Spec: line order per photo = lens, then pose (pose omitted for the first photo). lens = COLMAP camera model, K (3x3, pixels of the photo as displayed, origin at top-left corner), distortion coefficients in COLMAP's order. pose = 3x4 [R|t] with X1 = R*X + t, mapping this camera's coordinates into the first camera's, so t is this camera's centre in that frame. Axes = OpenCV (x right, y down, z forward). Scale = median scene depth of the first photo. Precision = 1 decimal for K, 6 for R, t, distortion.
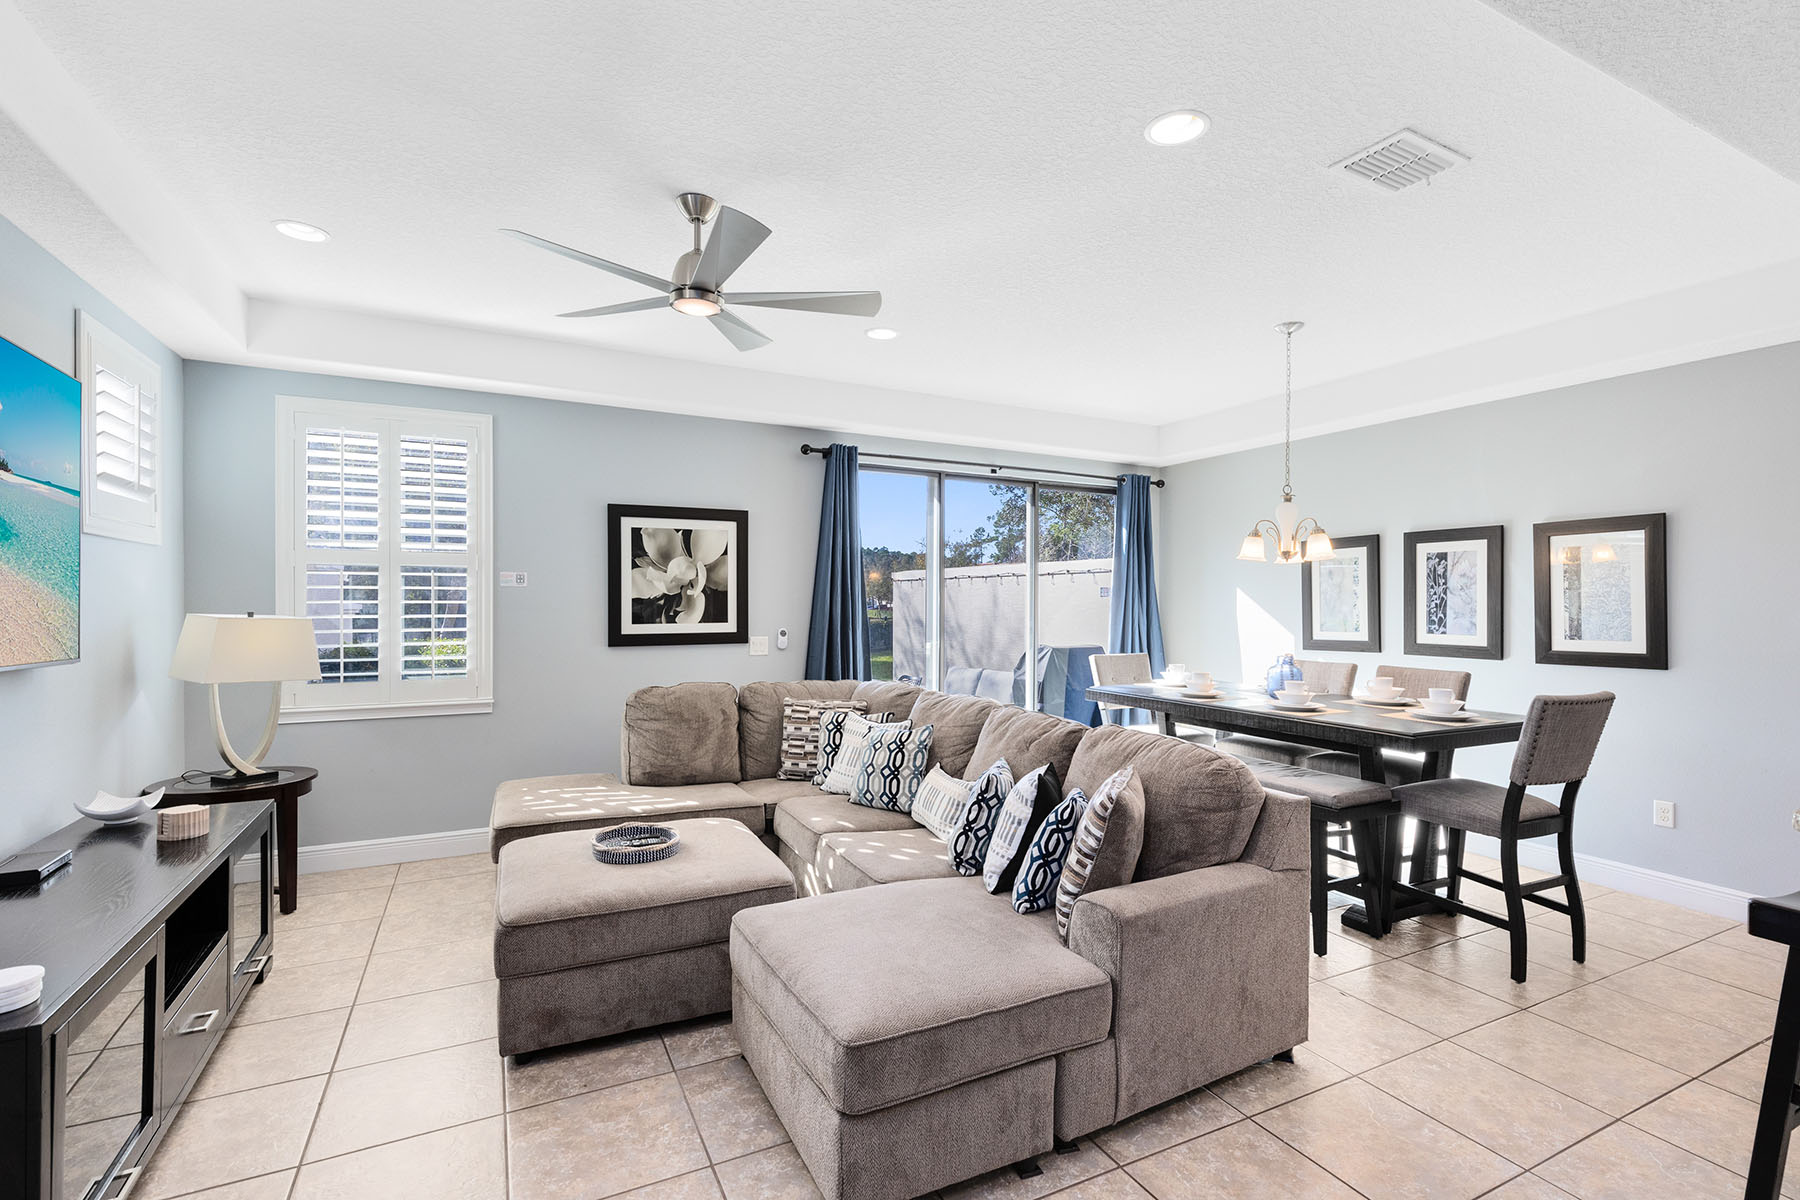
lens RADIAL K [[822.9, 0, 898.3], [0, 822.9, 604.3], [0, 0, 1]] dist [0.002312, 0.000078]
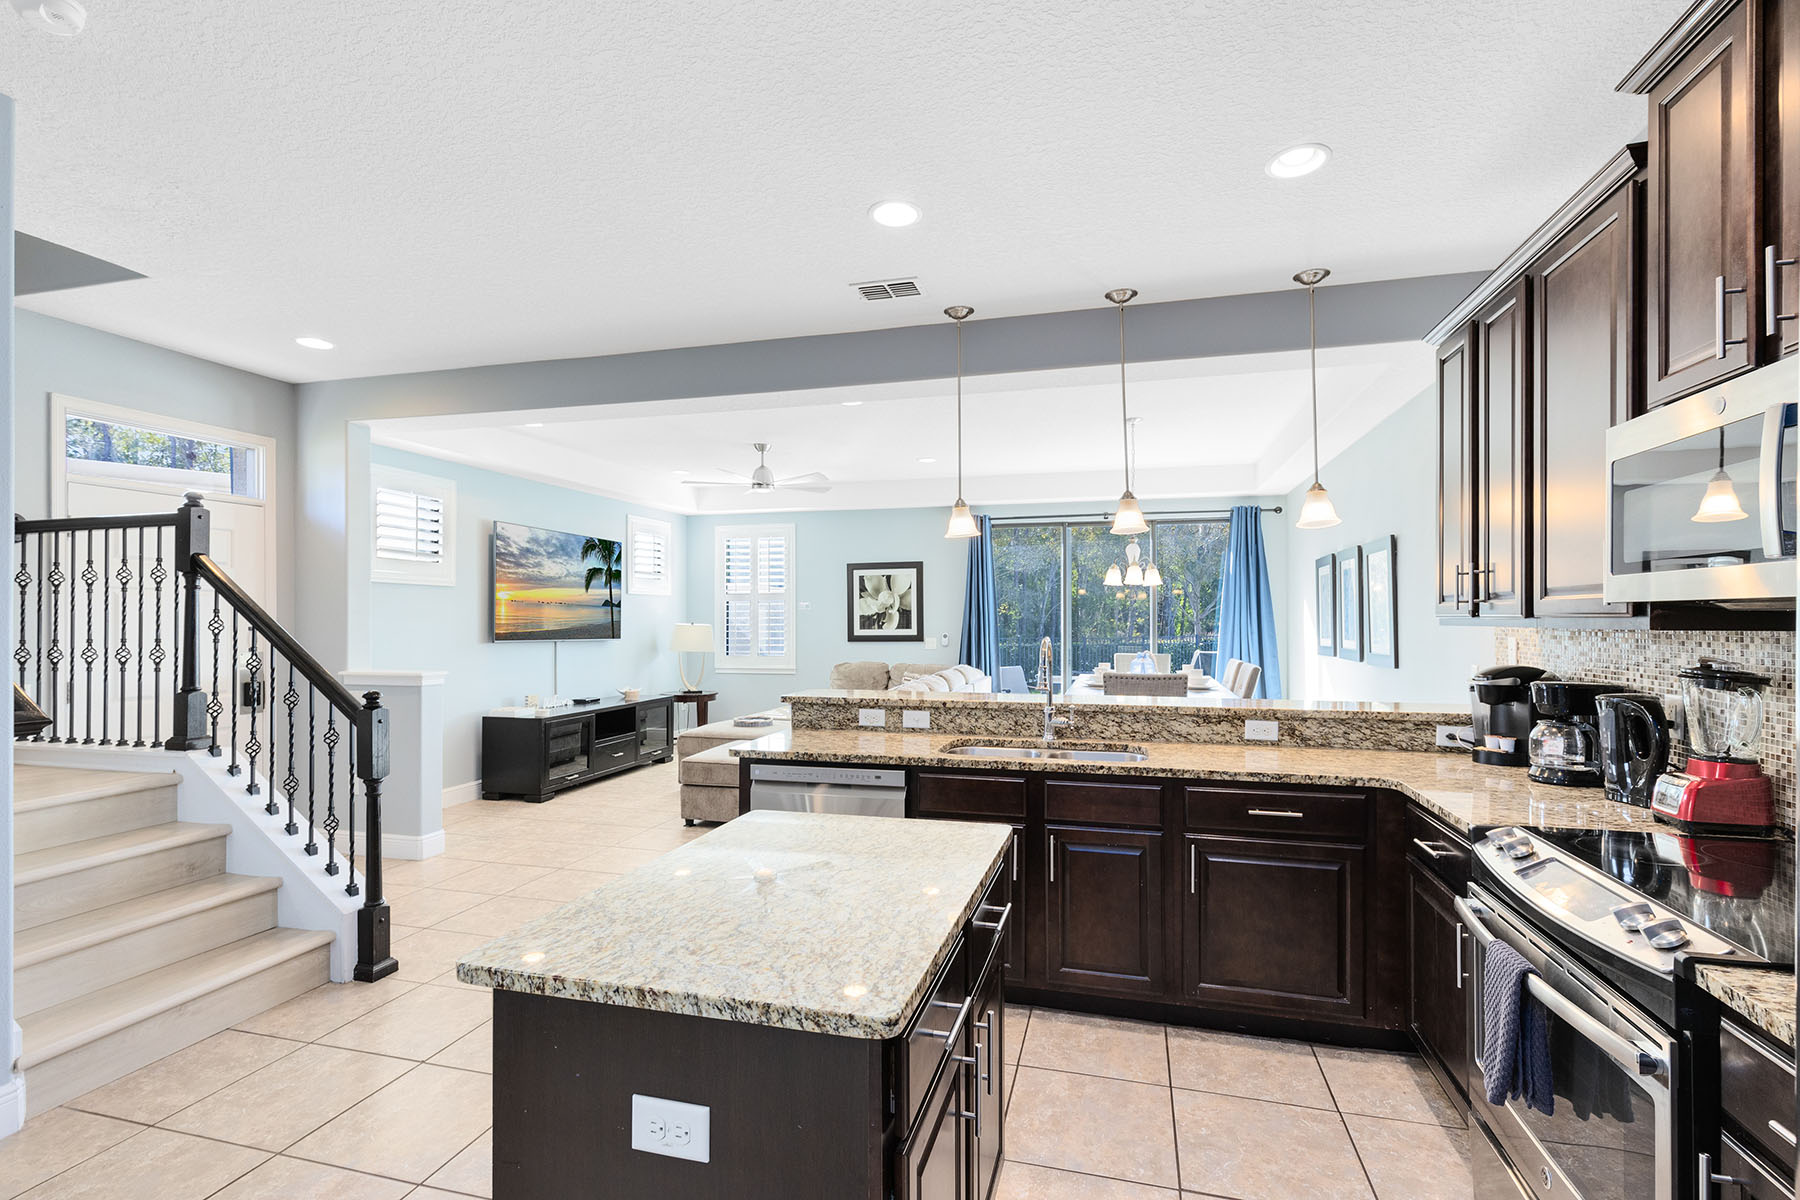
lens RADIAL K [[828.7, 0, 897.1], [0, 828.7, 606.4], [0, 0, 1]] dist [0.002052, -0.000607]
pose [[0.735718, -0.015699, -0.677106, 0.967569], [0.004353, 0.999820, -0.018452, 0.007485], [0.677274, 0.010628, 0.735654, -0.273162]]
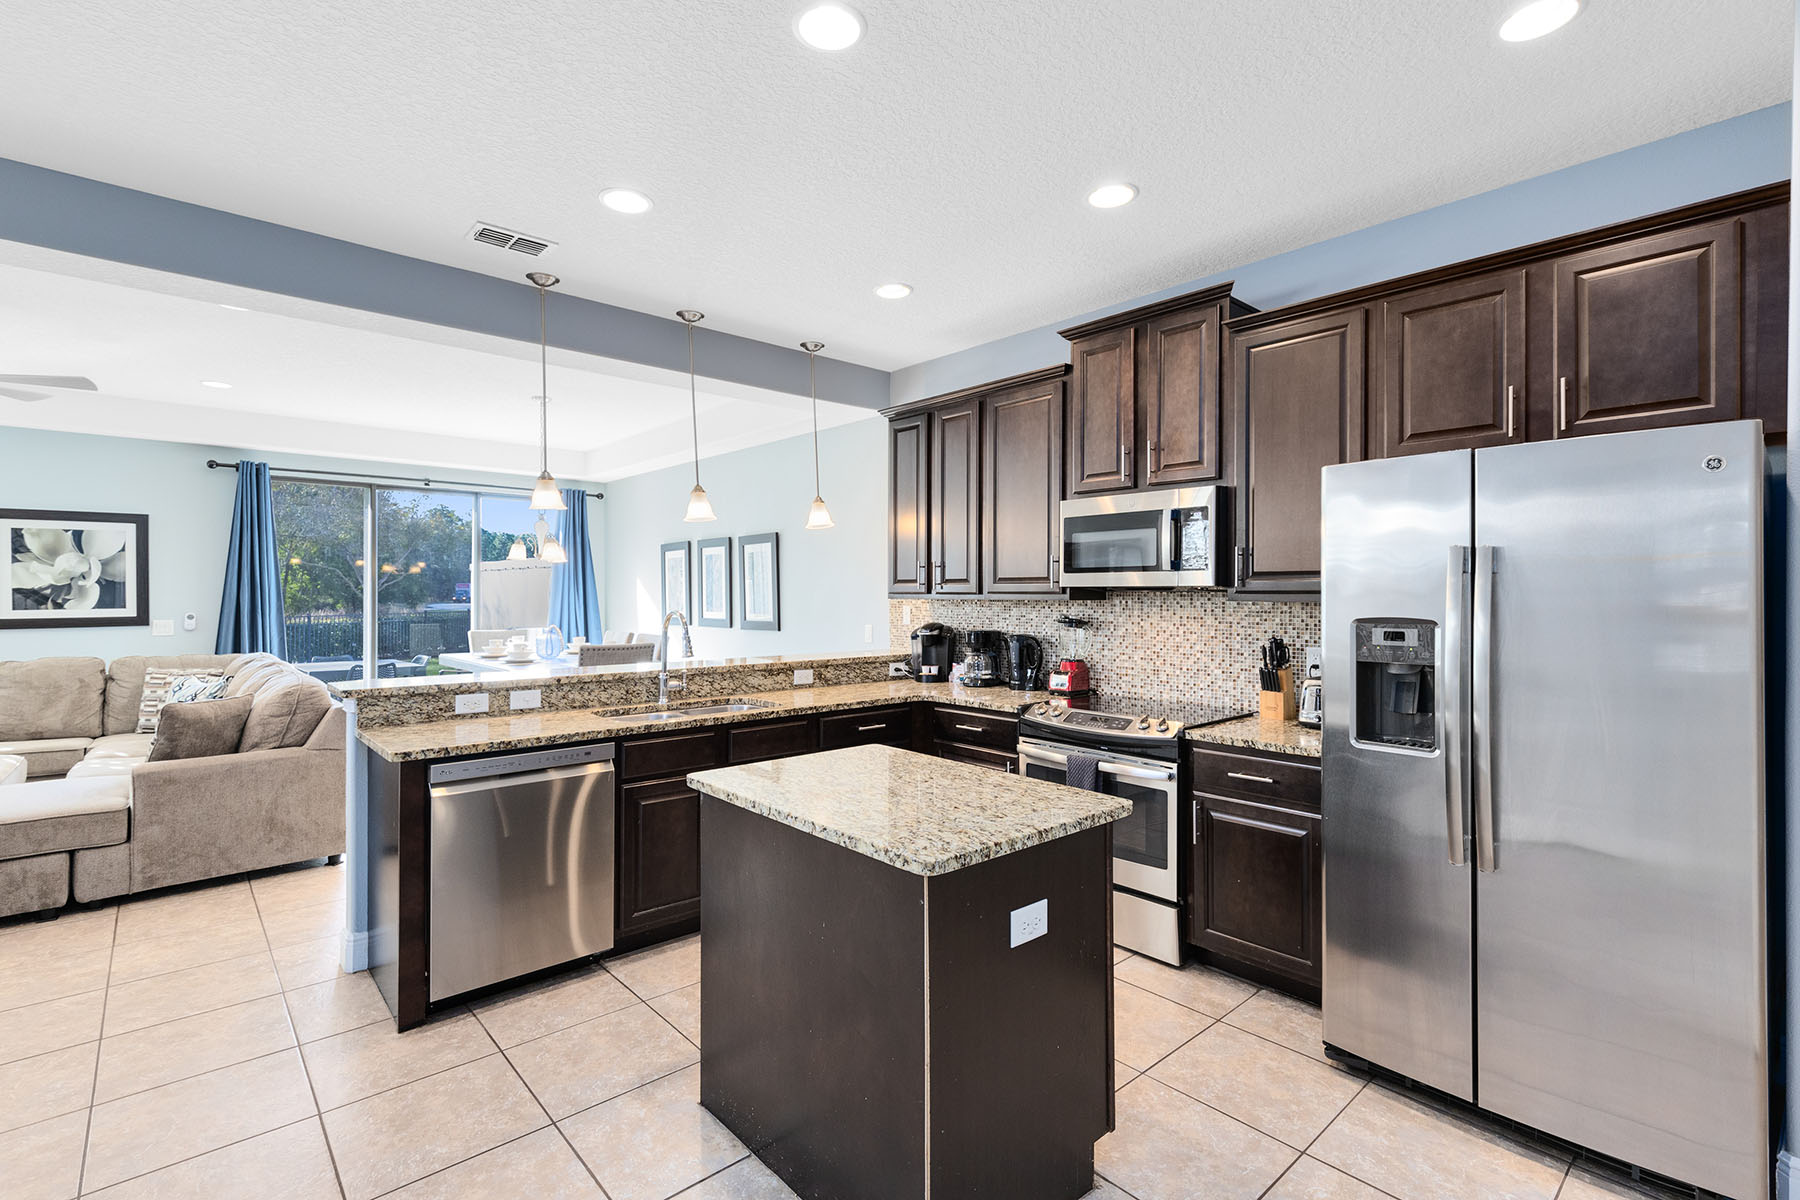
lens RADIAL K [[836.5, 0, 899.2], [0, 836.5, 591.5], [0, 0, 1]] dist [0.012509, -0.000300]
pose [[0.968838, -0.004062, 0.247663, 0.609373], [0.004569, 0.999988, -0.001472, 0.004942], [-0.247654, 0.002557, 0.968845, -0.488792]]
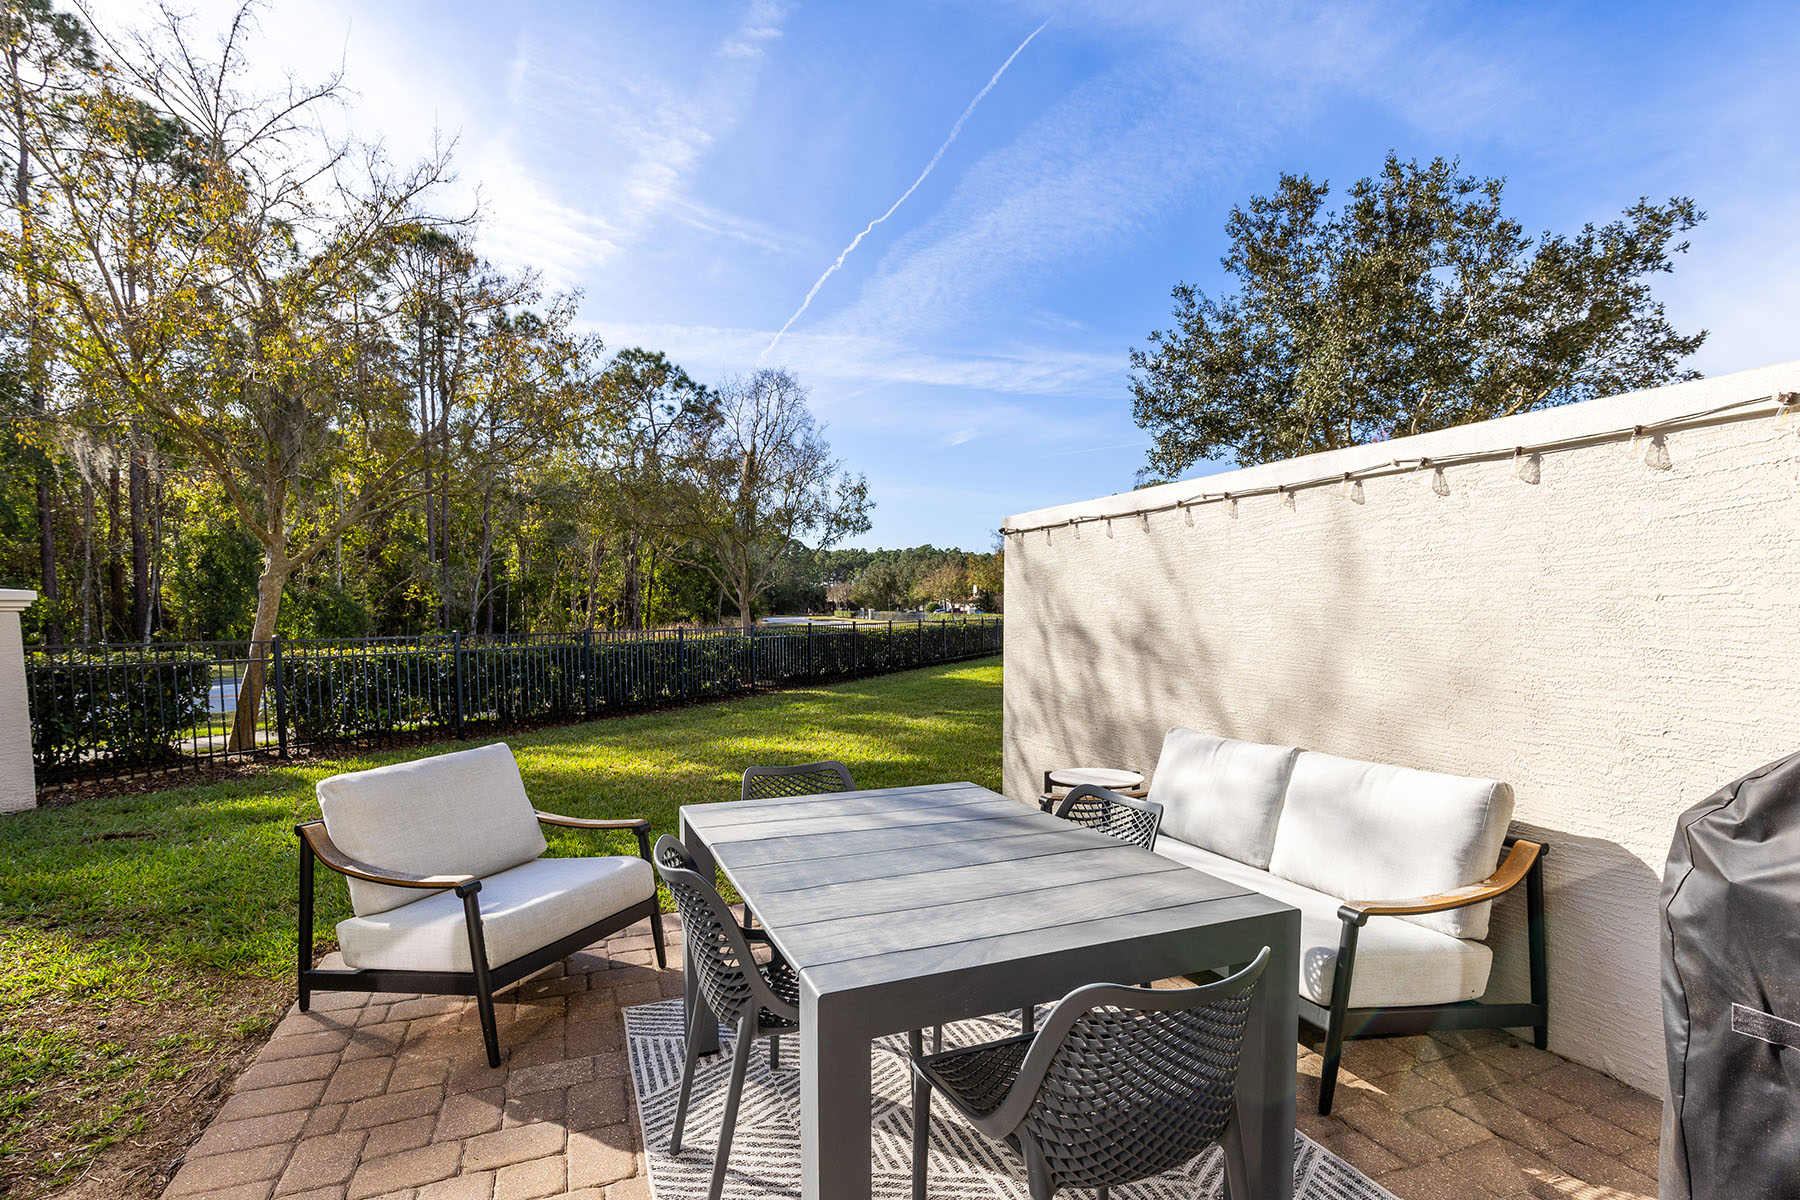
lens RADIAL K [[819.4, 0, 902.6], [0, 819.4, 675.2], [0, 0, 1]] dist [0.000820, -0.000111]
pose [[0.996750, 0.003976, -0.080460, -0.056696], [0.002478, 0.996795, 0.079959, 0.026110], [0.080520, -0.079899, 0.993545, 1.152491]]
